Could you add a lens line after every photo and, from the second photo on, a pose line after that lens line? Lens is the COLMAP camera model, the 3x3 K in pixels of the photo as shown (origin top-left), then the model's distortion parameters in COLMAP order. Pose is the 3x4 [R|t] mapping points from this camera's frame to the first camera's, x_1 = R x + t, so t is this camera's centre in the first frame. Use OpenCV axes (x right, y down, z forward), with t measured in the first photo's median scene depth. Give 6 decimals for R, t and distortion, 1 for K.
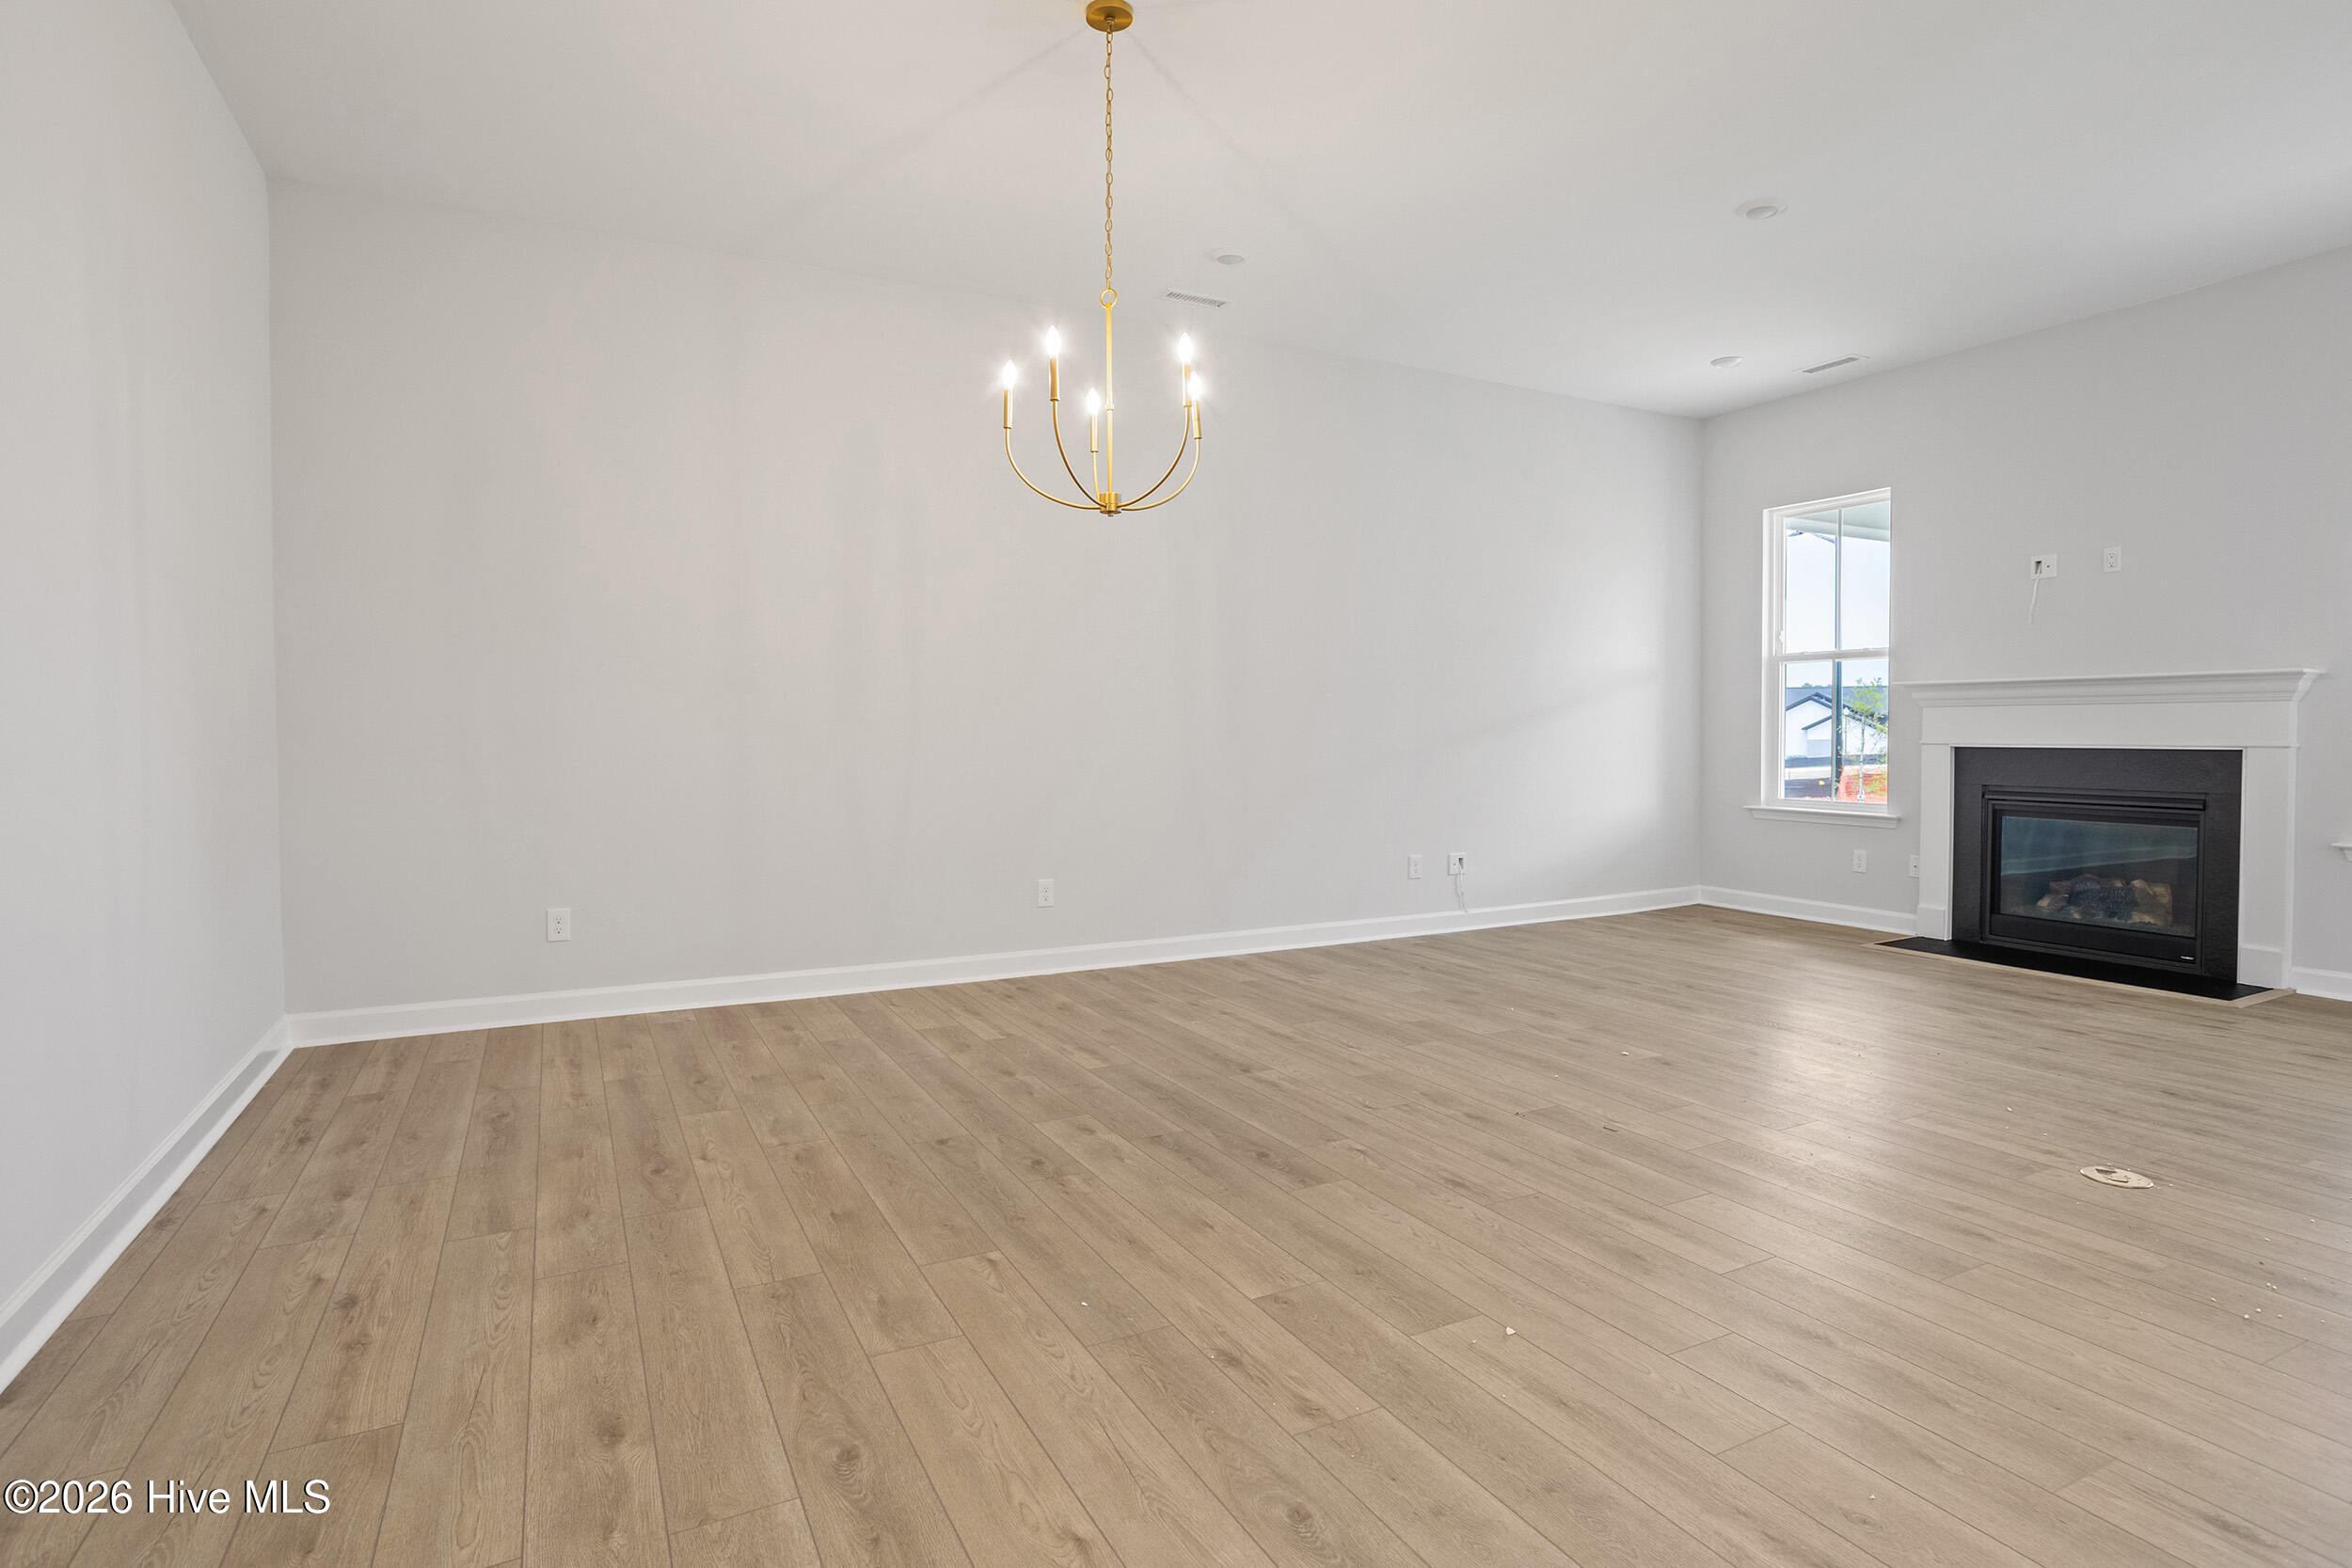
lens RADIAL K [[1211.0, 0, 1213.6], [0, 1211.0, 746.3], [0, 0, 1]] dist [-0.009049, 0.006333]
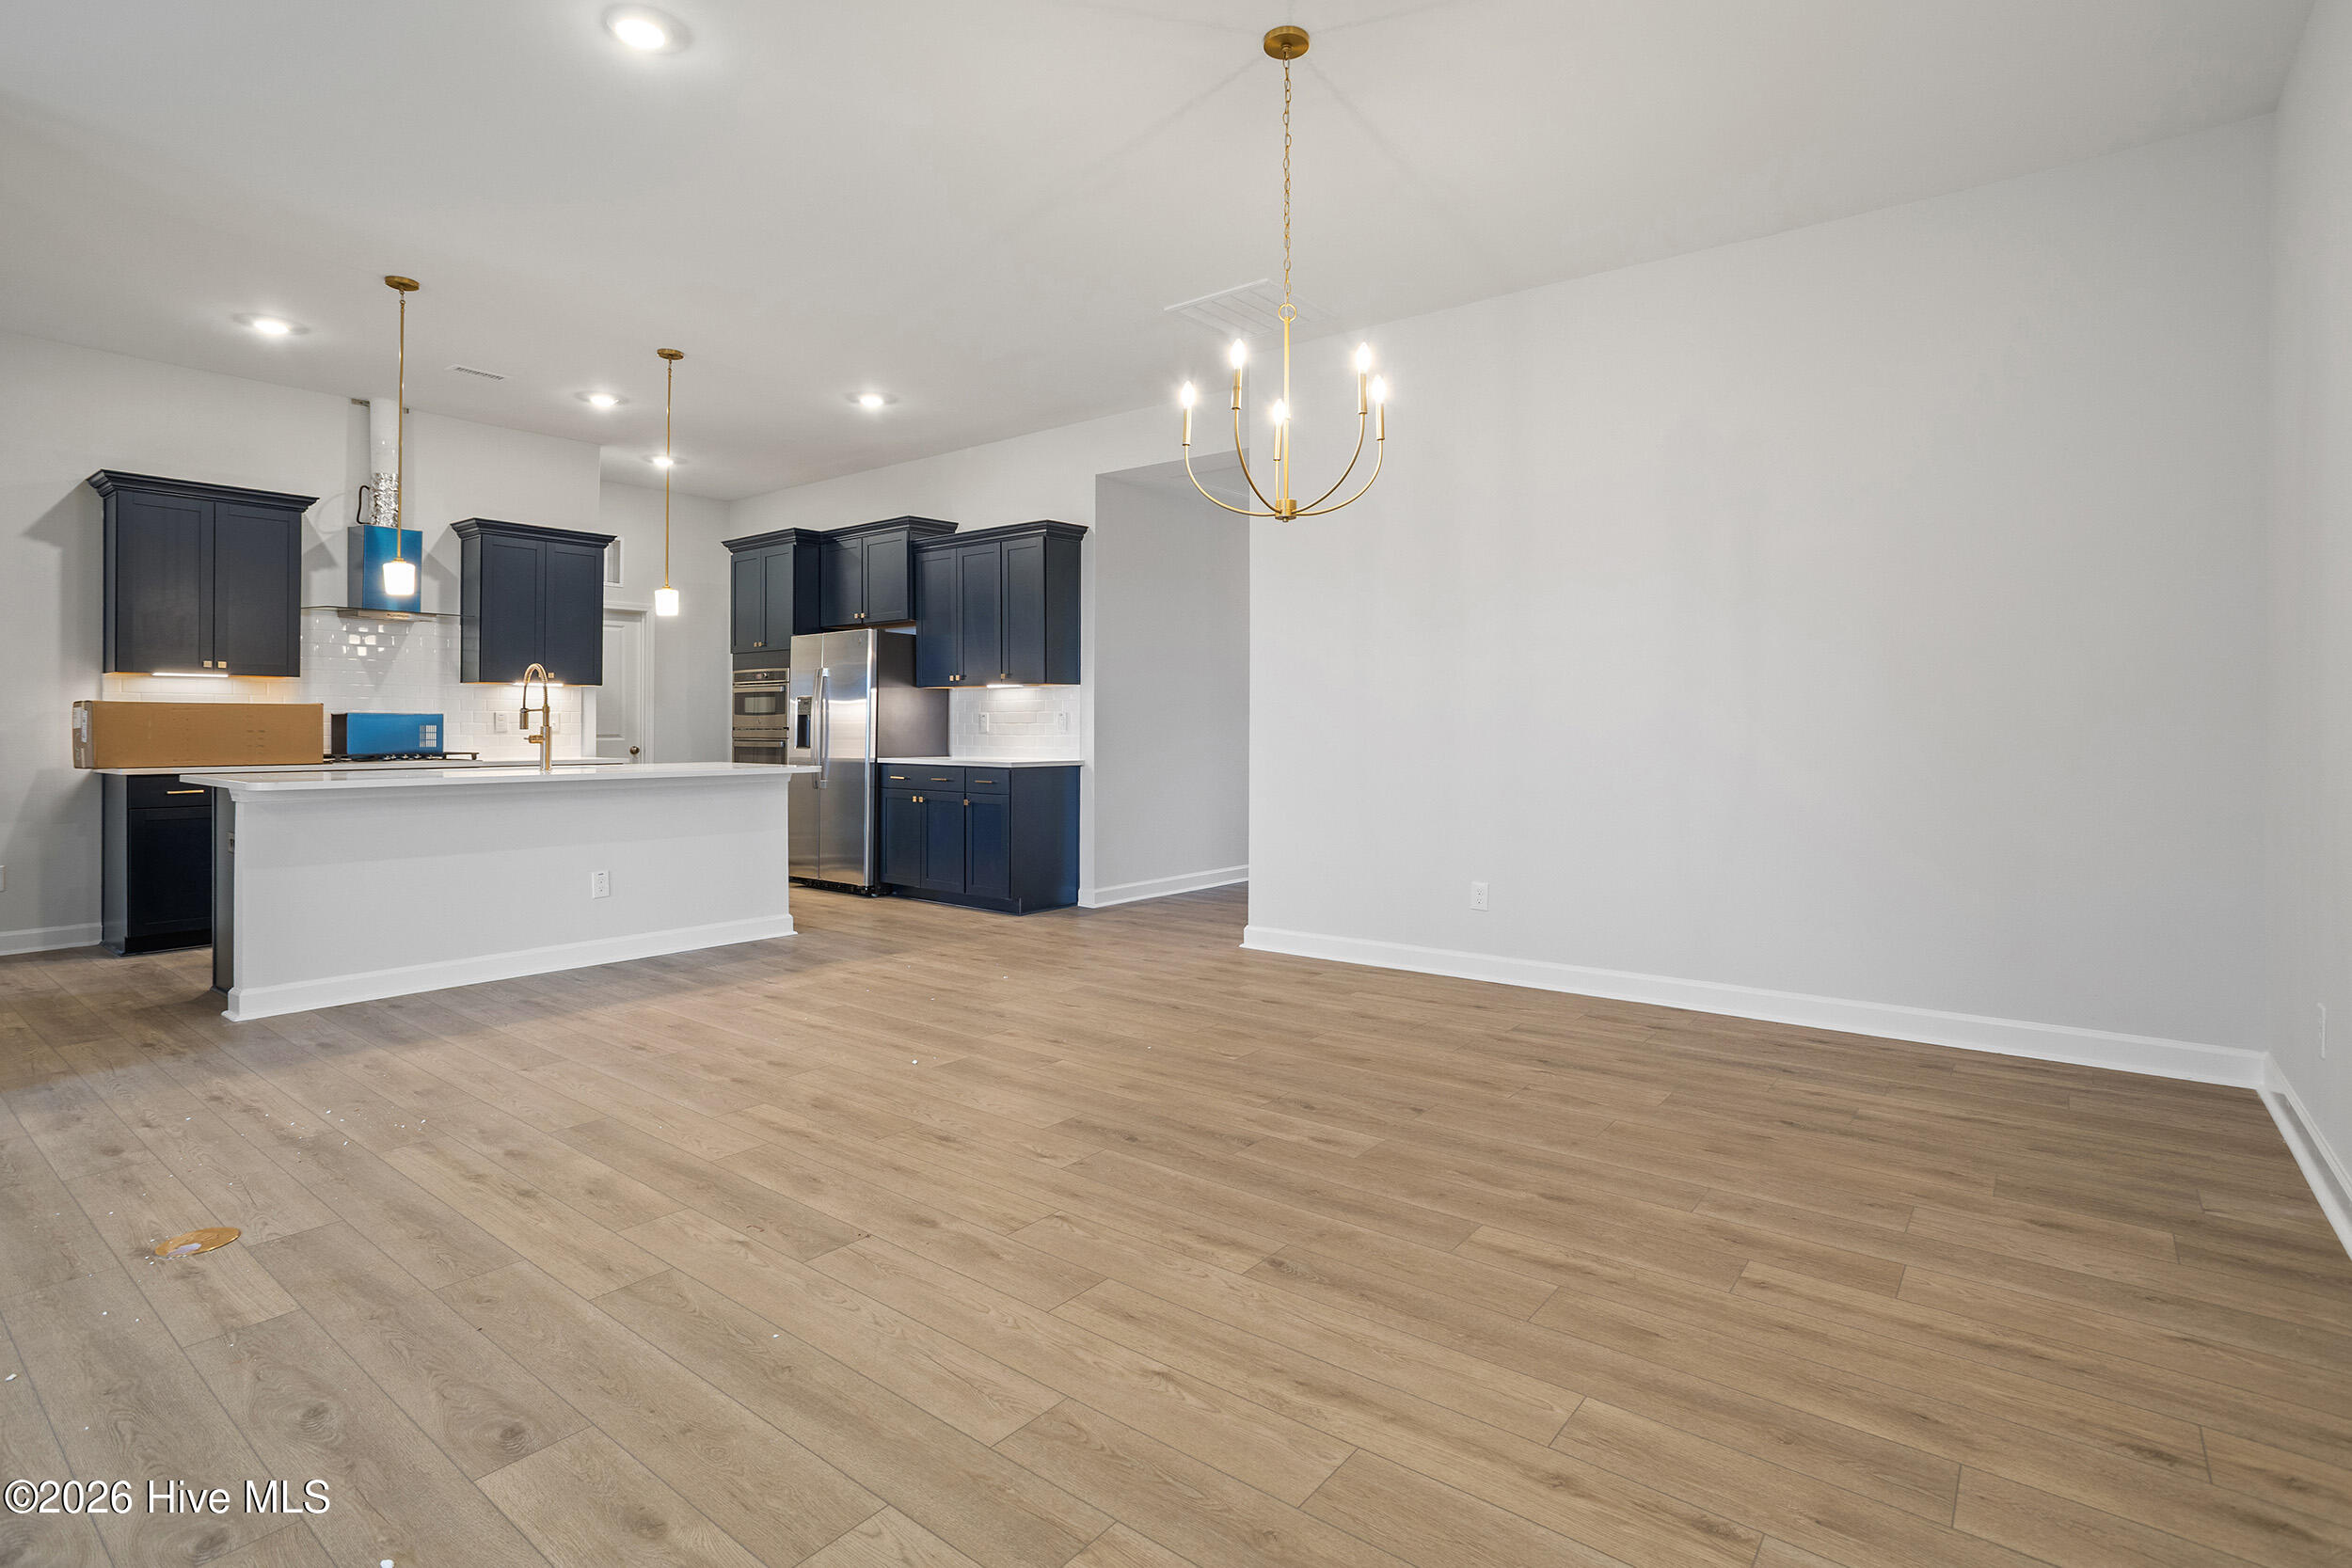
lens RADIAL K [[1147.0, 0, 1161.4], [0, 1147.0, 729.7], [0, 0, 1]] dist [-0.034118, 0.021952]
pose [[-0.925258, 0.000548, -0.379337, 0.383297], [-0.005049, 0.999893, 0.013760, -0.028022], [0.379304, 0.014647, -0.925156, 1.883016]]
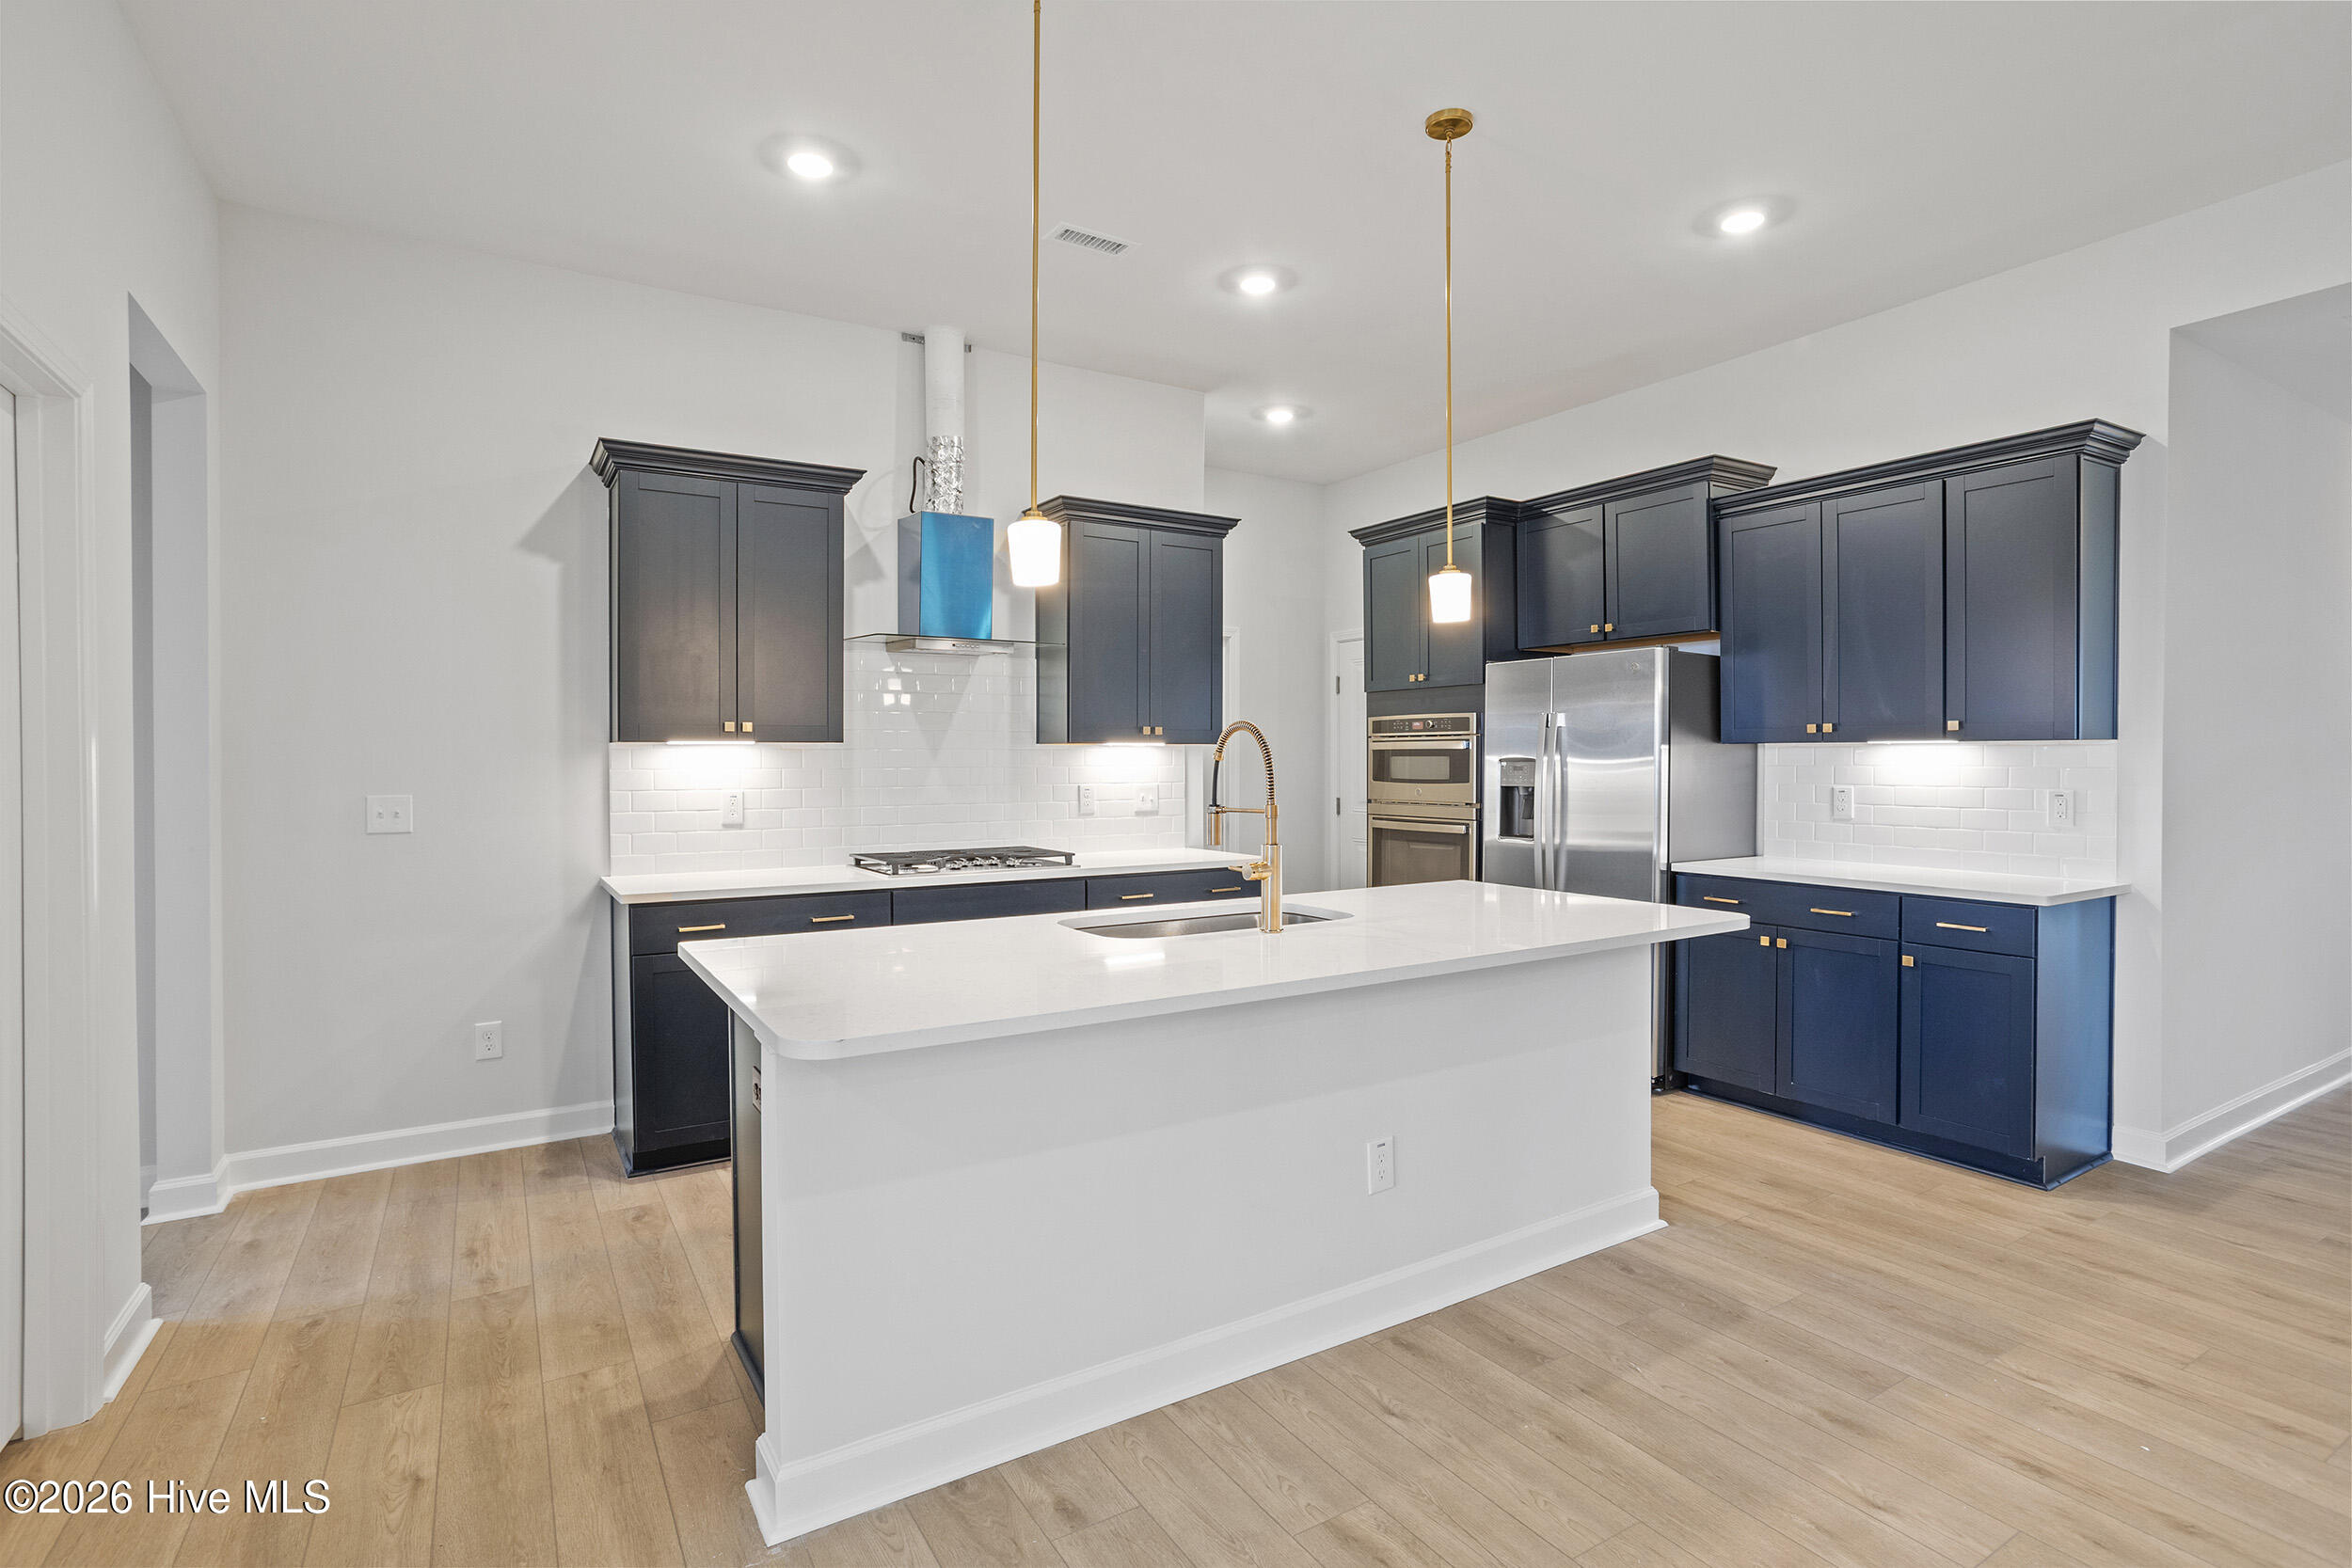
lens RADIAL K [[1147.0, 0, 1183.7], [0, 1147.0, 764.6], [0, 0, 1]] dist [-0.034118, 0.021952]
pose [[-0.998522, 0.003117, -0.054259, 0.700248], [0.002187, 0.999850, 0.017197, -0.080742], [0.054304, 0.017053, -0.998379, 0.834436]]
